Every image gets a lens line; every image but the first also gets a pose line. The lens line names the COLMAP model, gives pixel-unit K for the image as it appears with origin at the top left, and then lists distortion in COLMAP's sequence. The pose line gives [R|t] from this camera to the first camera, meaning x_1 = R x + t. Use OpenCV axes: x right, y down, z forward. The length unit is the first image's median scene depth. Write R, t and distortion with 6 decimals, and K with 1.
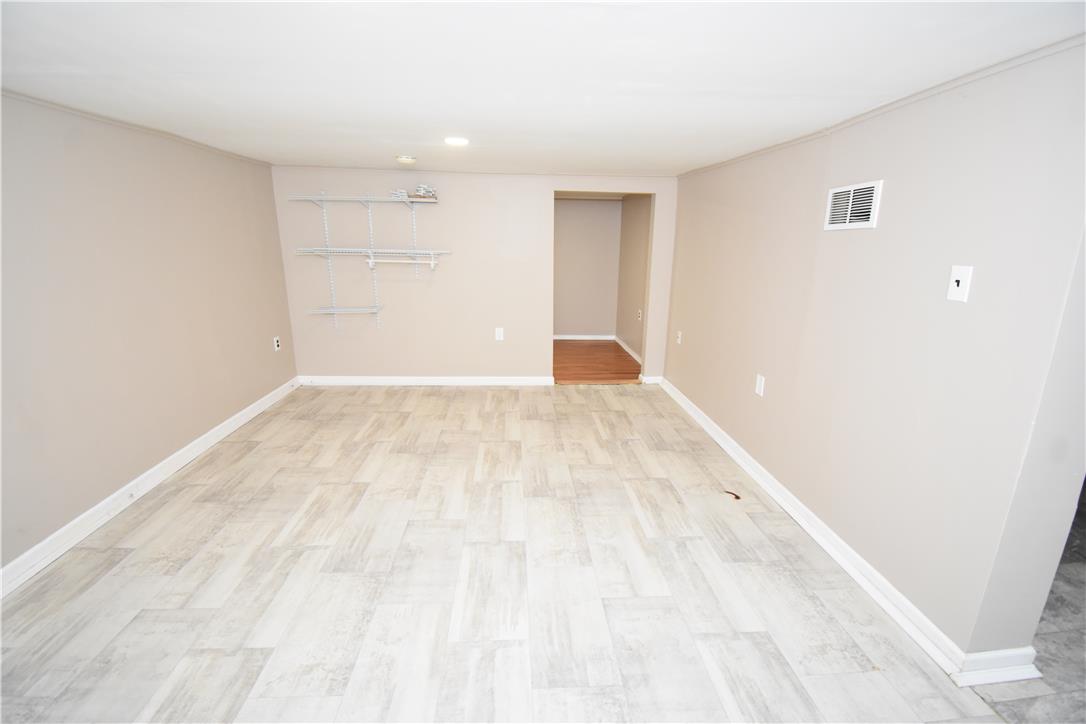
lens RADIAL K [[478.4, 0, 537.8], [0, 478.4, 354.6], [0, 0, 1]] dist [0.014725, -0.021040]
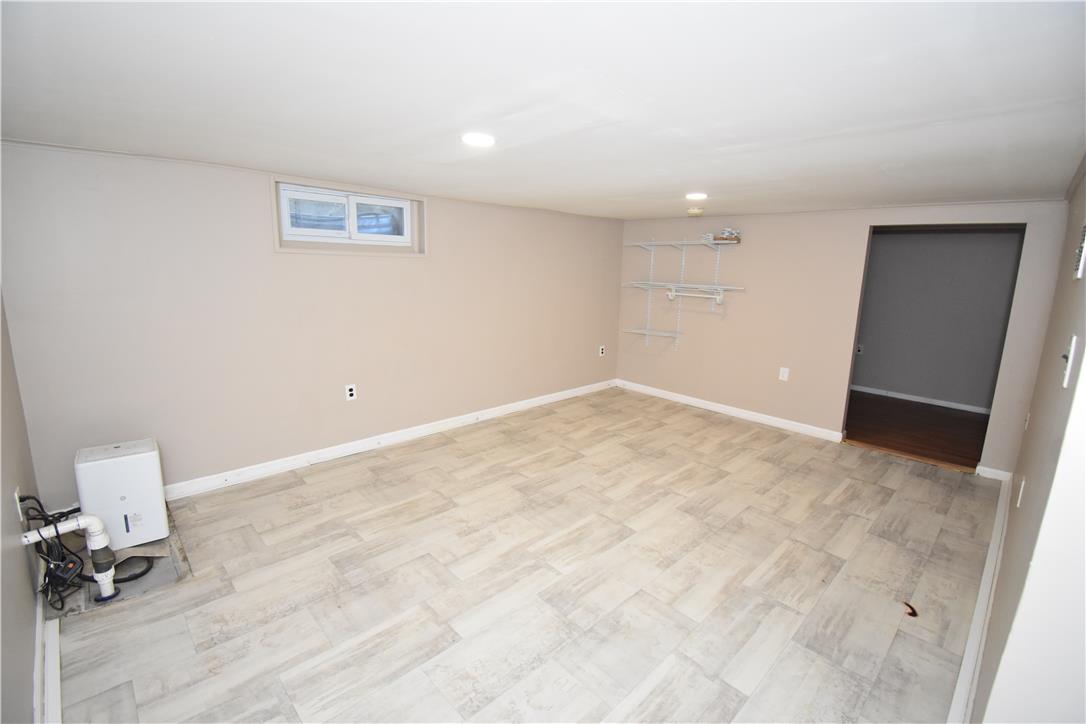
lens RADIAL K [[478.4, 0, 549.6], [0, 478.4, 355.9], [0, 0, 1]] dist [0.014725, -0.021040]
pose [[0.649407, 0.143700, -0.746740, 0.436727], [-0.189948, 0.981508, 0.023689, -0.016057], [0.736336, 0.126458, 0.664694, -0.000524]]
